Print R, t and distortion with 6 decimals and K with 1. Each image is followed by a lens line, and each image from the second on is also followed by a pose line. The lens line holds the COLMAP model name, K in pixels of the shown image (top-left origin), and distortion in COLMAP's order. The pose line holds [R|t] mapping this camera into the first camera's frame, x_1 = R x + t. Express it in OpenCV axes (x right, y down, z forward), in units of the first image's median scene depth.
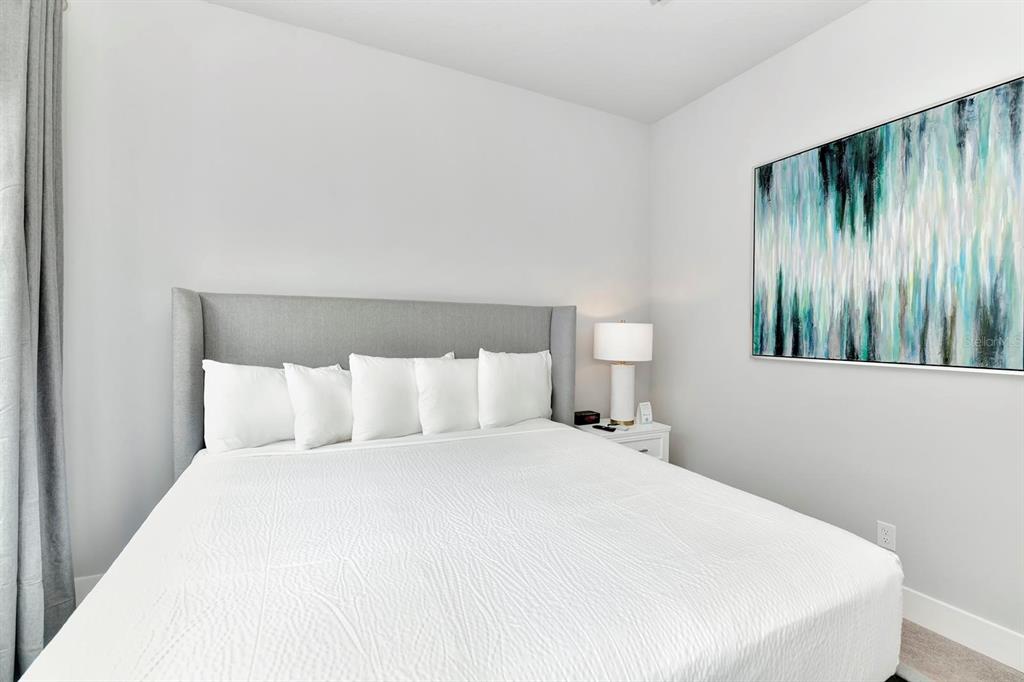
lens RADIAL K [[445.5, 0, 514.5], [0, 445.5, 337.0], [0, 0, 1]] dist [-0.002410, -0.009510]
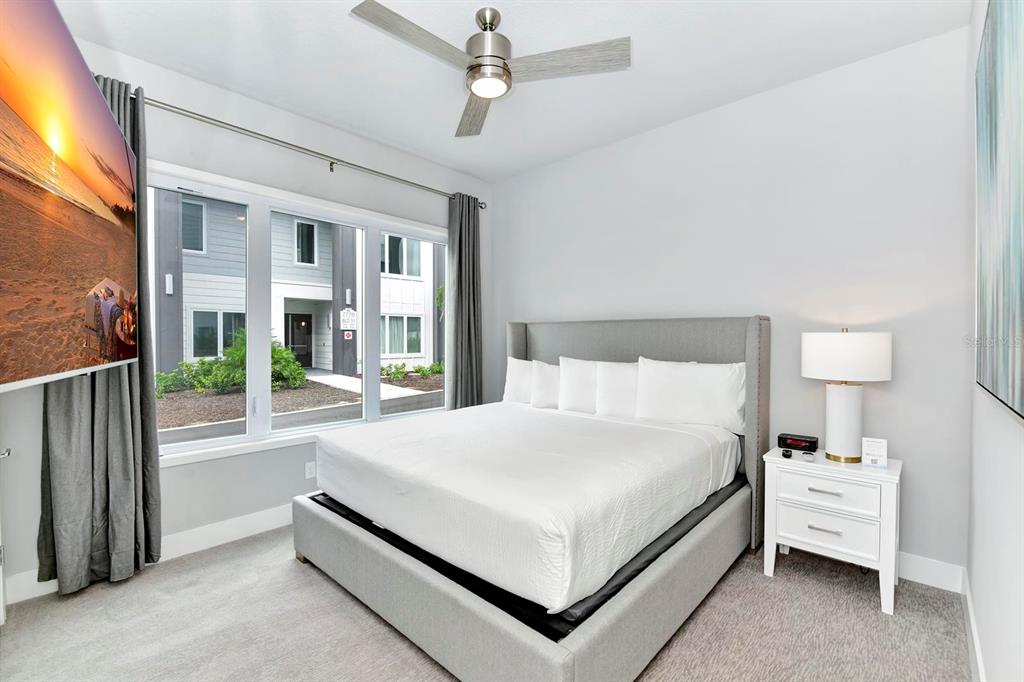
lens RADIAL K [[445.5, 0, 514.5], [0, 445.5, 337.0], [0, 0, 1]] dist [-0.002410, -0.009510]
pose [[0.363891, -0.003762, -0.931434, 0.782127], [-0.003125, 0.999981, -0.005260, -0.017579], [0.931436, 0.004825, 0.363873, 0.170470]]
